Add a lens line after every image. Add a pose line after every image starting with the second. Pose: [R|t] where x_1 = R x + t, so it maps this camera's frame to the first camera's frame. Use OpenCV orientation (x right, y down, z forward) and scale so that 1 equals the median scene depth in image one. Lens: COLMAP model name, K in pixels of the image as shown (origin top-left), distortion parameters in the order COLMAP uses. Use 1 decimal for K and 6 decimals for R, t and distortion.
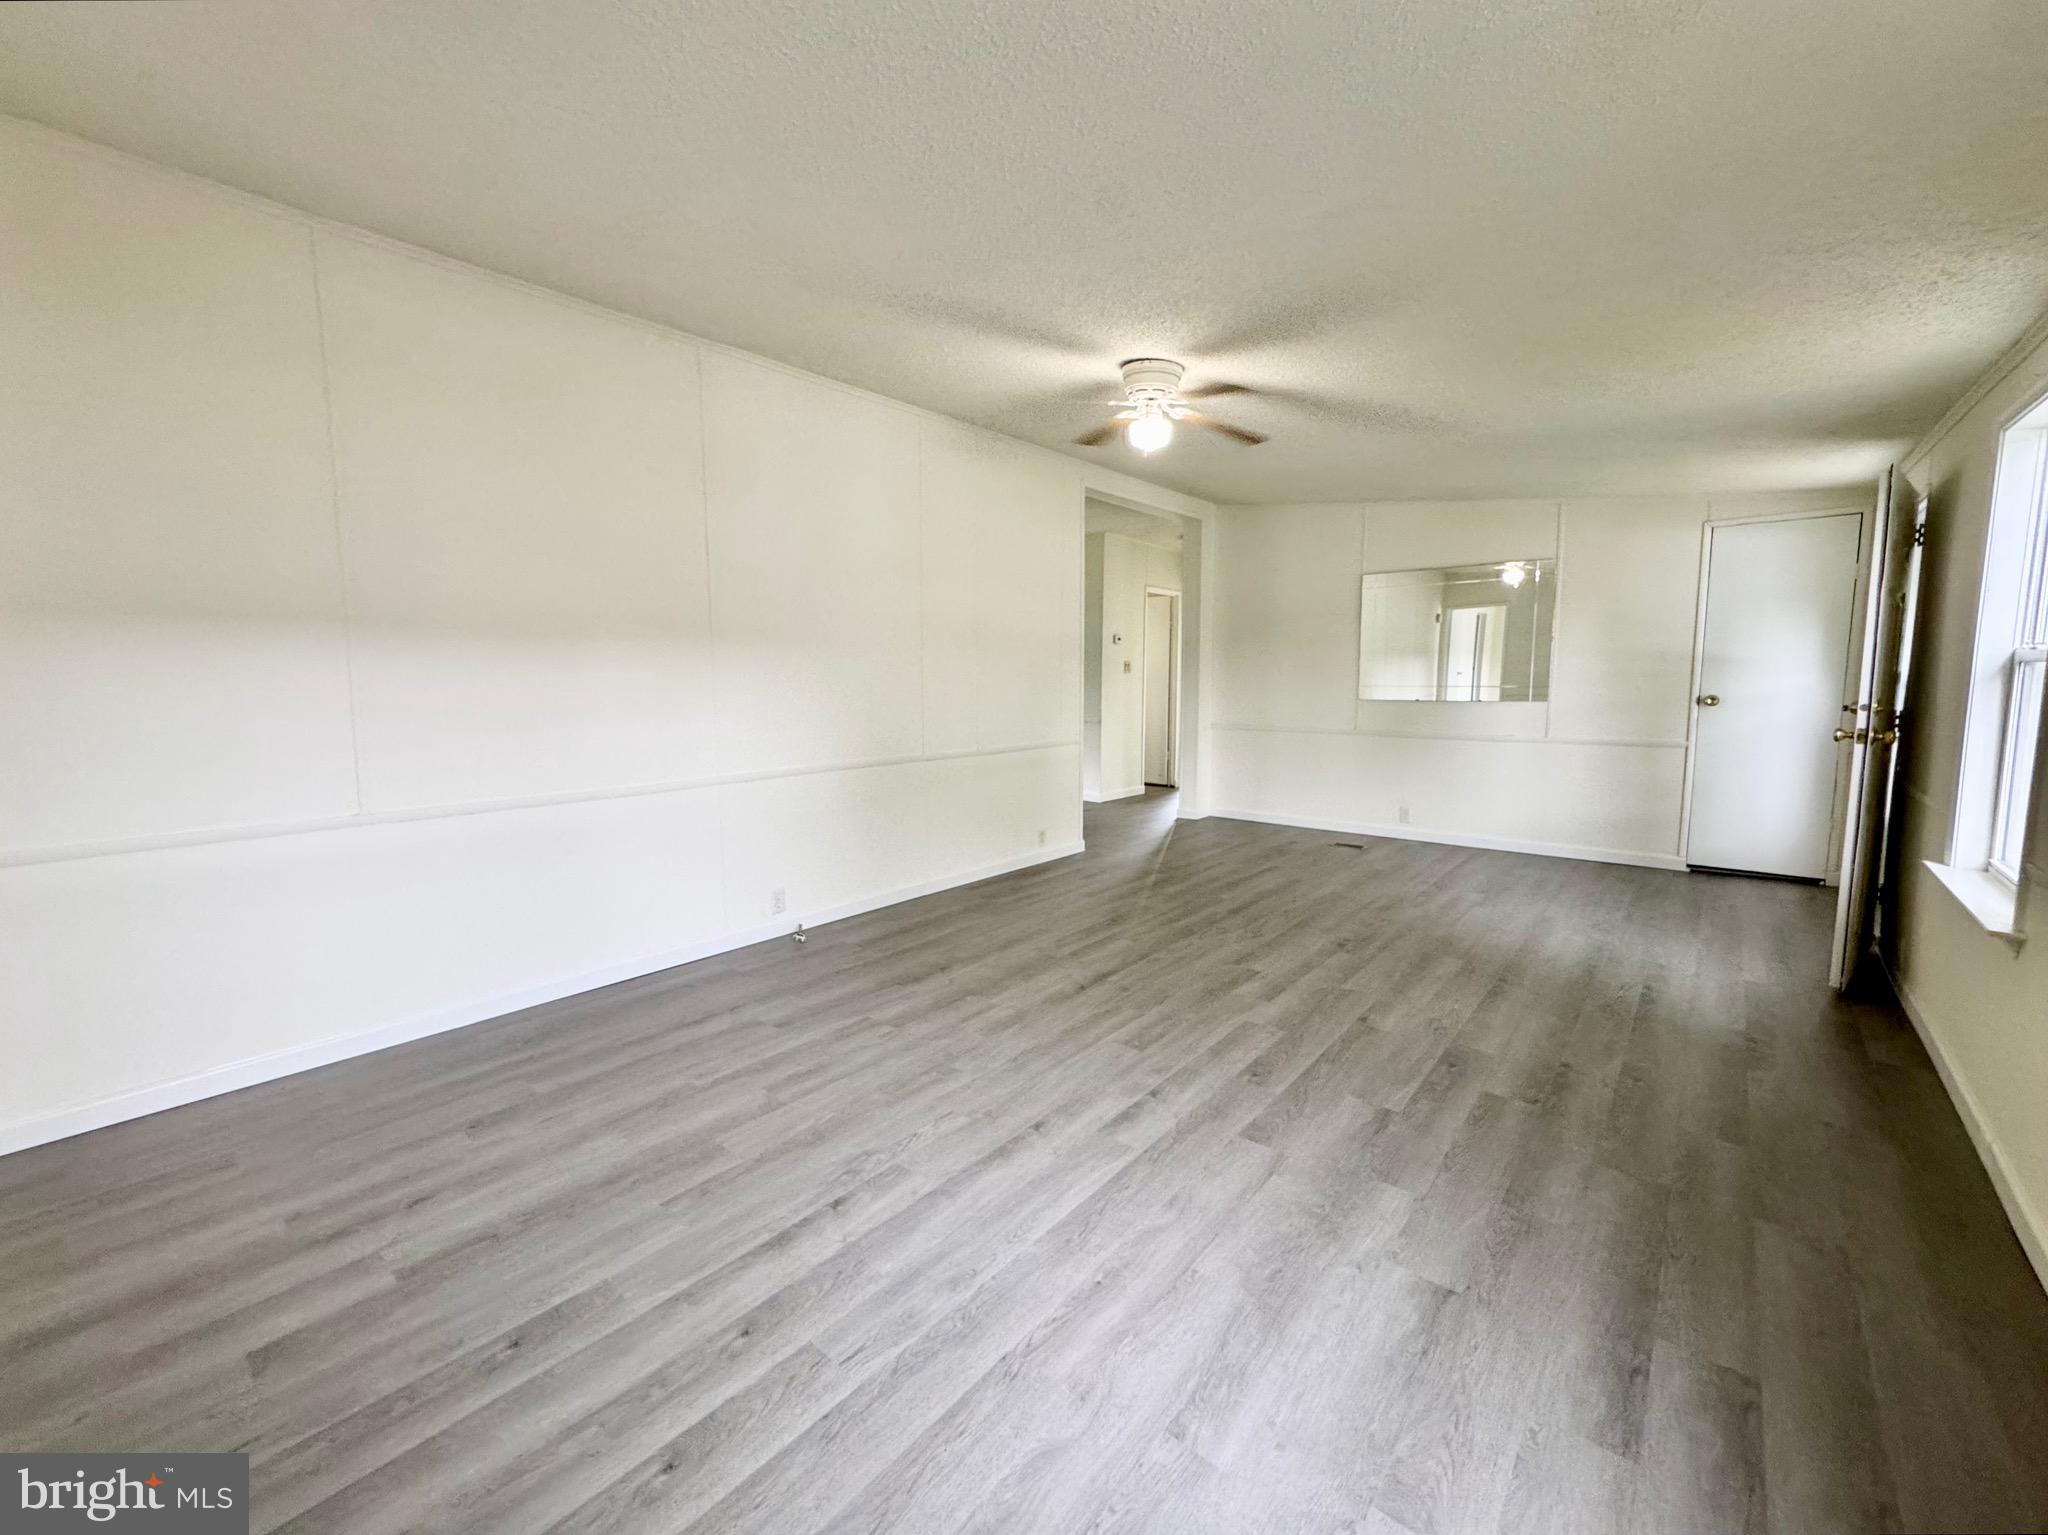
lens RADIAL K [[815.5, 0, 1022.0], [0, 815.5, 768.3], [0, 0, 1]] dist [-0.000517, 0.000068]
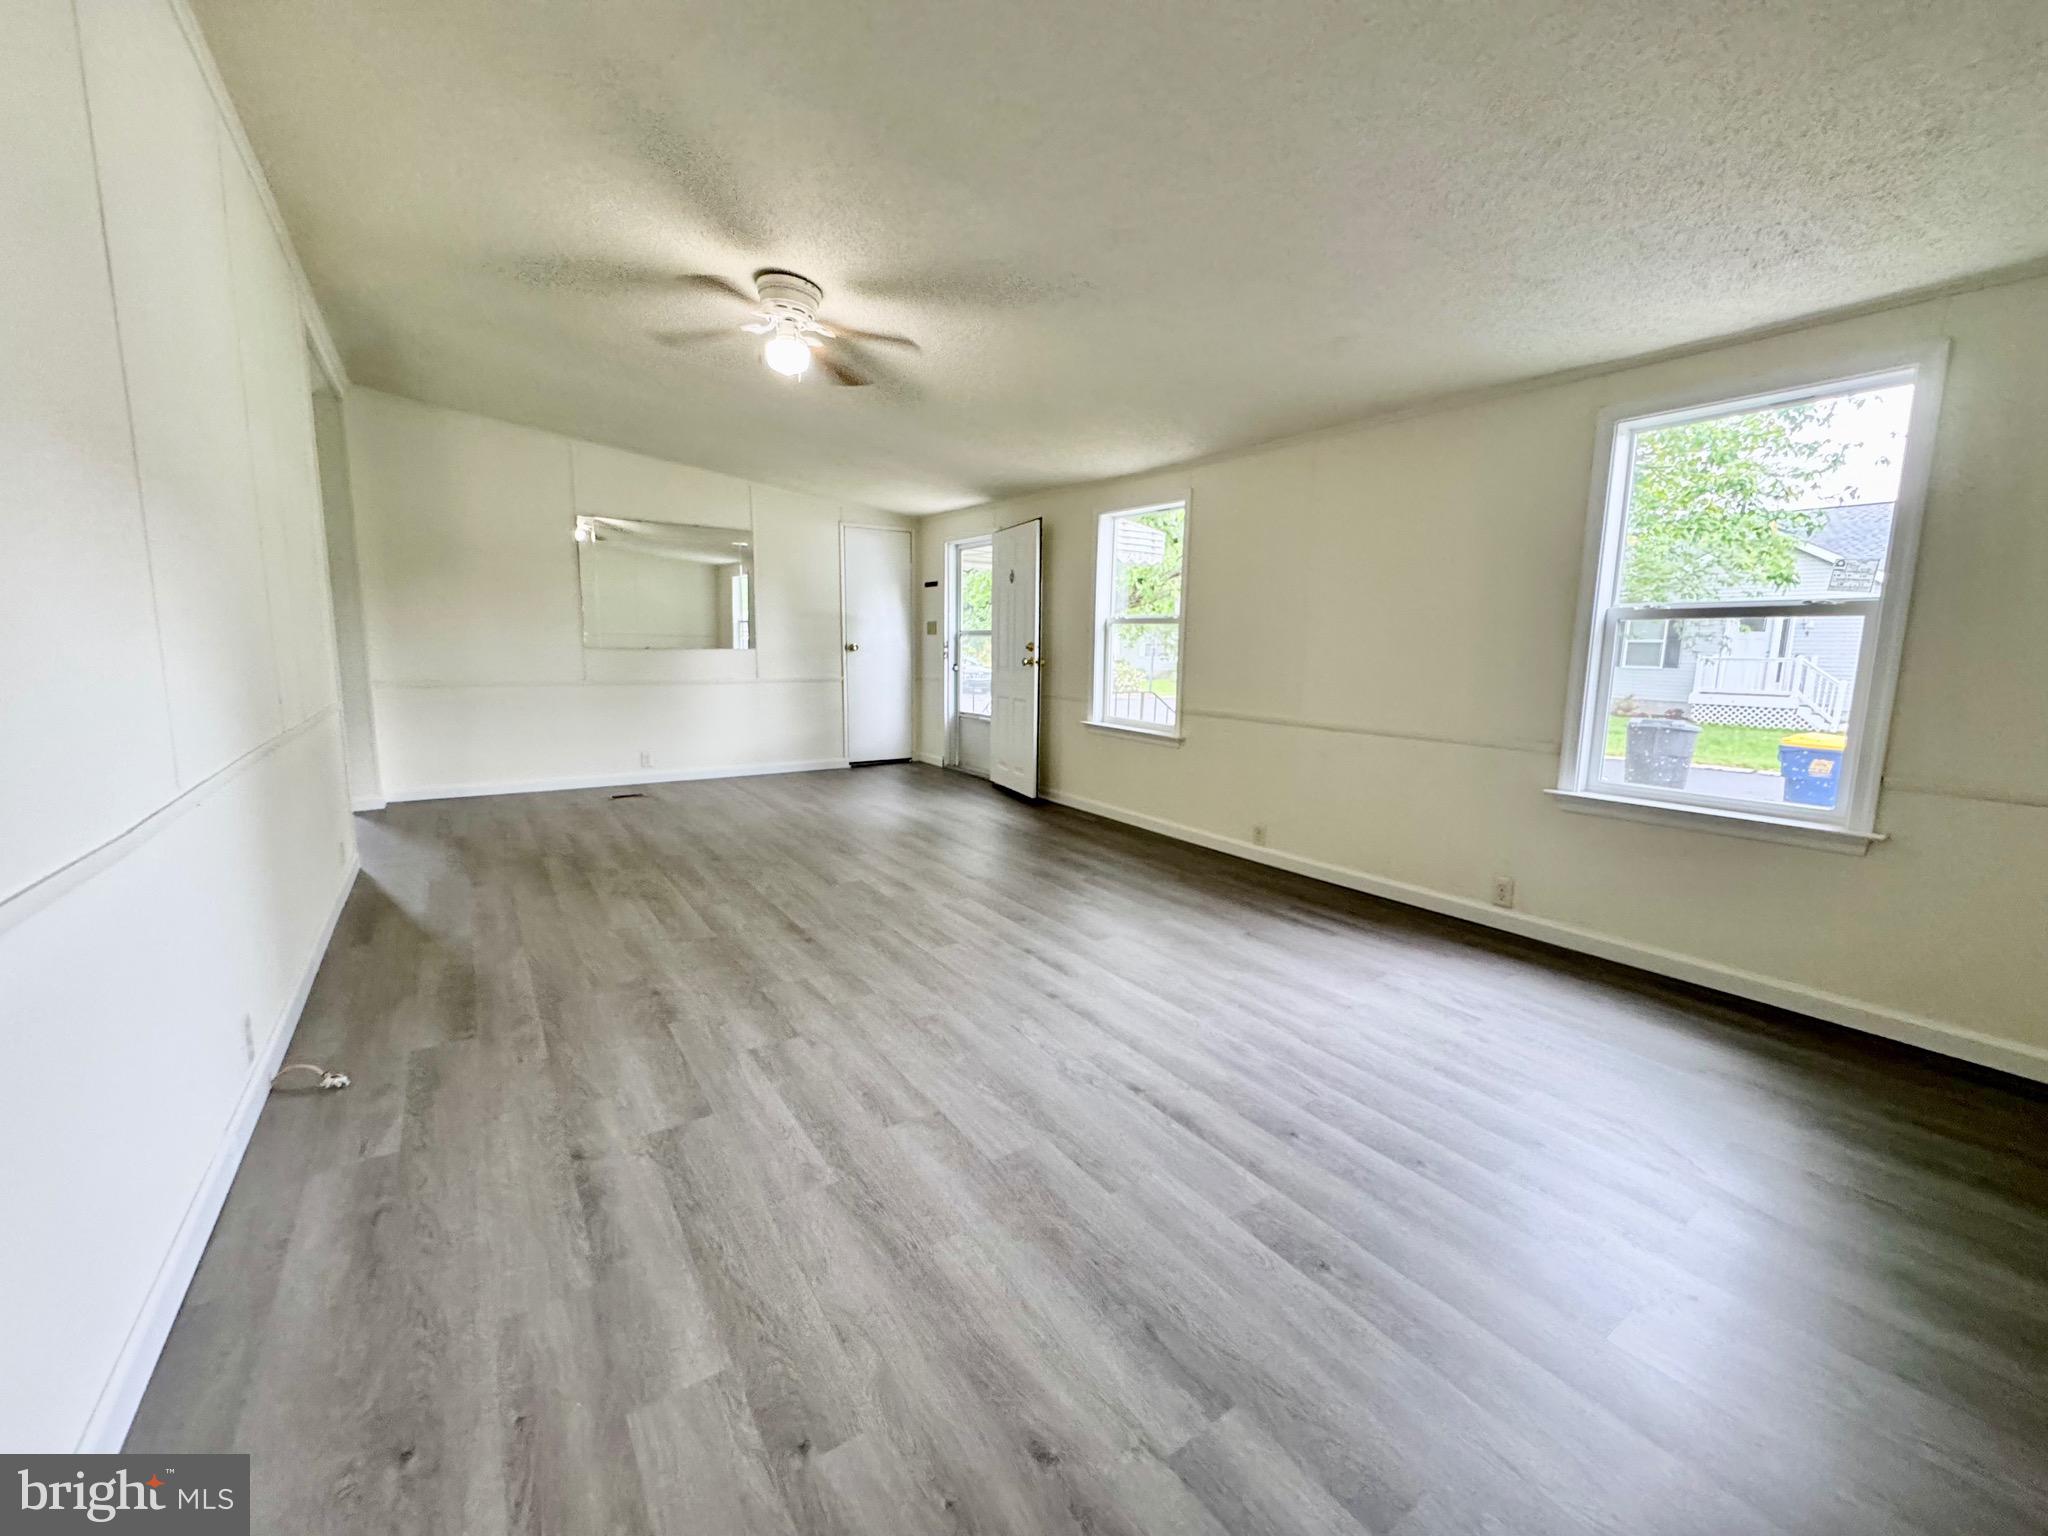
lens RADIAL K [[815.5, 0, 1021.0], [0, 815.5, 764.4], [0, 0, 1]] dist [-0.000517, 0.000068]
pose [[0.262447, -0.130118, 0.956133, -0.899366], [0.090416, 0.989823, 0.109885, -0.018353], [-0.960701, 0.057611, 0.271541, 0.597631]]
